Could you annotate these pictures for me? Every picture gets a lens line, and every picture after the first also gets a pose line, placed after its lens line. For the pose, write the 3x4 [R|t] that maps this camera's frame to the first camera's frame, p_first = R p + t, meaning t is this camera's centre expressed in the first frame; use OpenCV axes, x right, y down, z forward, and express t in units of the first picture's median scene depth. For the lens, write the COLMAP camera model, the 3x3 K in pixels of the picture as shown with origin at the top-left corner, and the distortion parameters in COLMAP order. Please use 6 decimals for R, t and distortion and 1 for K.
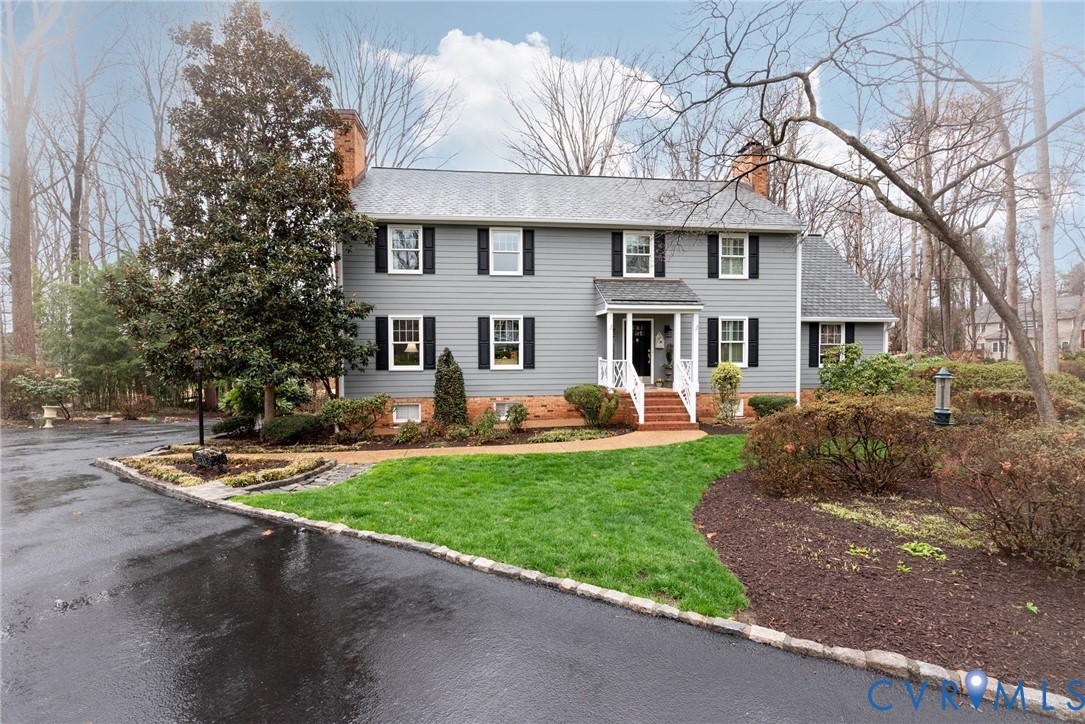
lens RADIAL K [[463.2, 0, 548.3], [0, 463.2, 359.6], [0, 0, 1]] dist [0.007541, -0.001097]
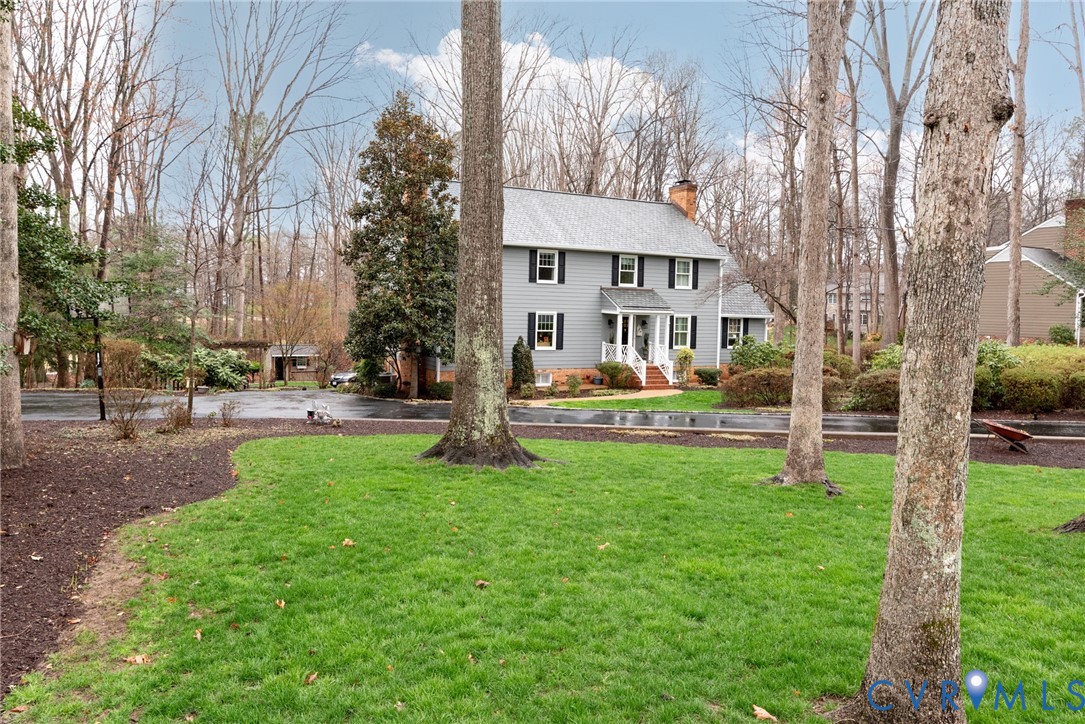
lens RADIAL K [[672.1, 0, 548.8], [0, 672.1, 320.4], [0, 0, 1]] dist [0.017327, 0.001288]
pose [[0.940367, 0.022092, 0.339445, -0.787782], [-0.024552, 0.999694, 0.002956, -0.076251], [-0.339275, -0.011114, 0.940621, -0.943015]]
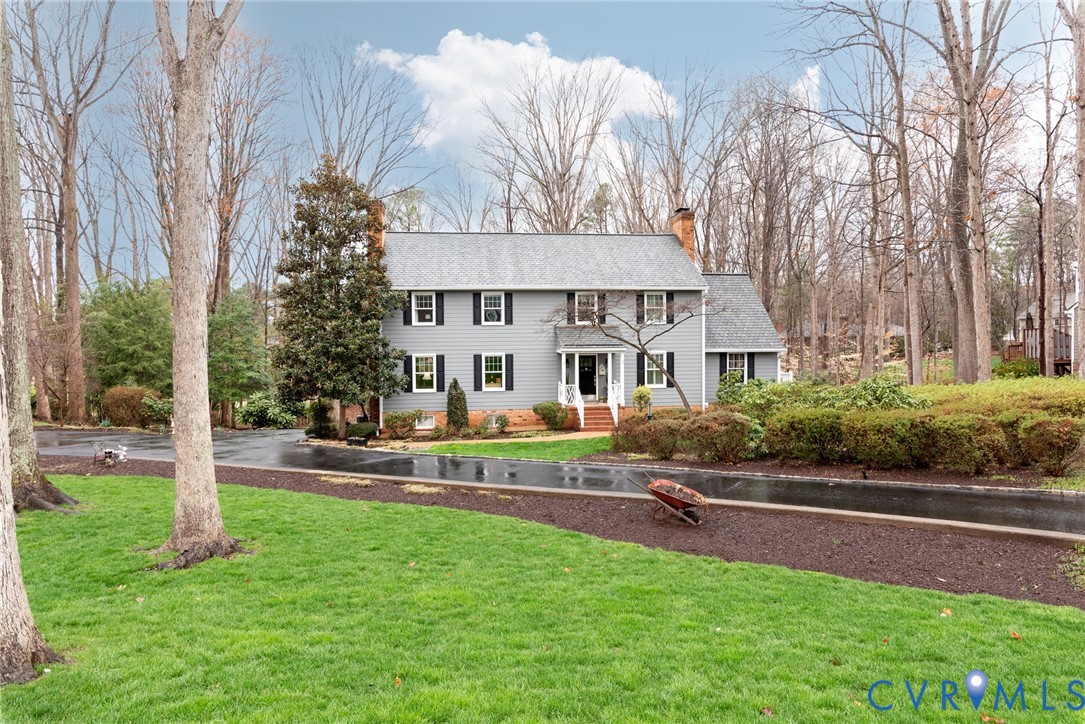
lens RADIAL K [[618.8, 0, 537.6], [0, 618.8, 354.7], [0, 0, 1]] dist [-0.000851, -0.000480]
pose [[0.999942, -0.005391, 0.009375, 0.028668], [0.005447, 0.999967, -0.005950, -0.079633], [-0.009343, 0.006001, 0.999938, -0.921231]]
